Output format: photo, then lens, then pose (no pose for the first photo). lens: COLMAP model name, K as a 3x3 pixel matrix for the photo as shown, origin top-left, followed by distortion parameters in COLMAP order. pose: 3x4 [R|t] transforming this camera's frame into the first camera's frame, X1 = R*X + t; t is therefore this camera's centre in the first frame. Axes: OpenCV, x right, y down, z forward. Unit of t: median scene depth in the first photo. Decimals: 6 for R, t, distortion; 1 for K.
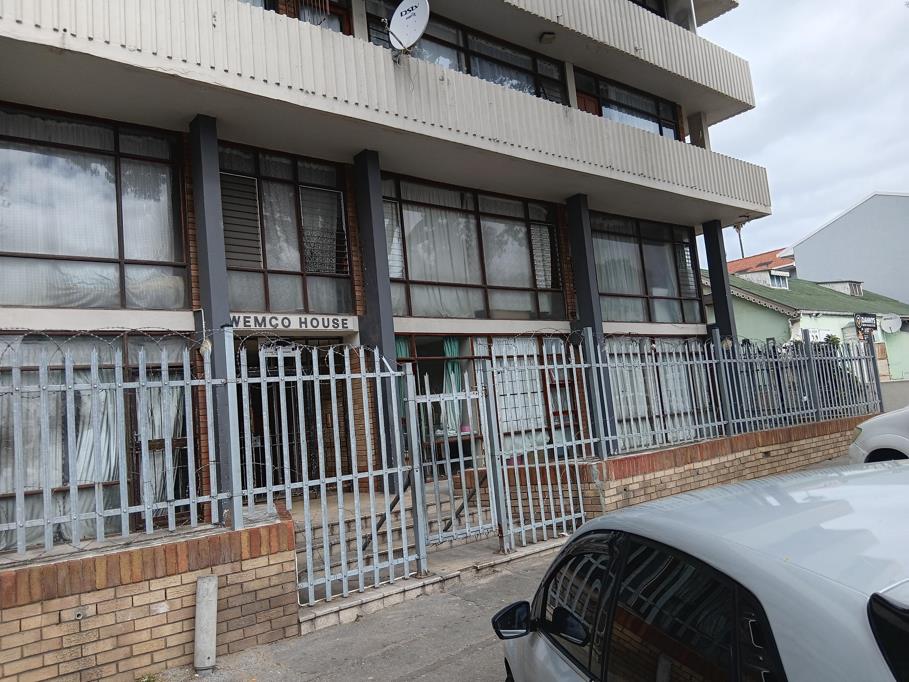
lens RADIAL K [[680.2, 0, 454.5], [0, 680.2, 341.0], [0, 0, 1]] dist [0.104557, -0.184486]
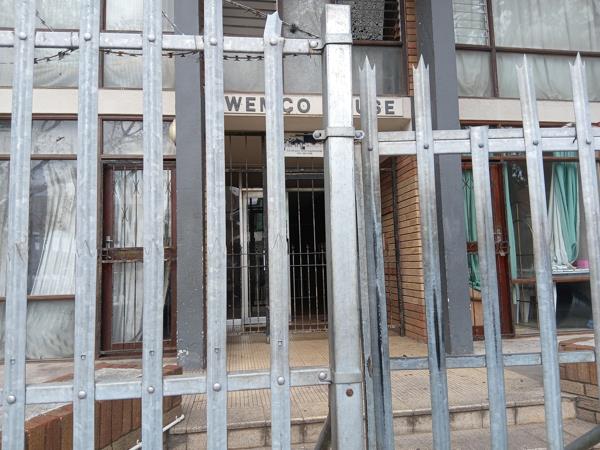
lens RADIAL K [[449.0, 0, 300.0], [0, 449.0, 225.0], [0, 0, 1]] dist [0.104557, -0.184486]
pose [[0.849582, 0.029902, -0.526608, 0.018943], [0.005162, 0.997873, 0.064990, 0.080887], [0.527431, -0.057932, 0.847620, 0.639261]]
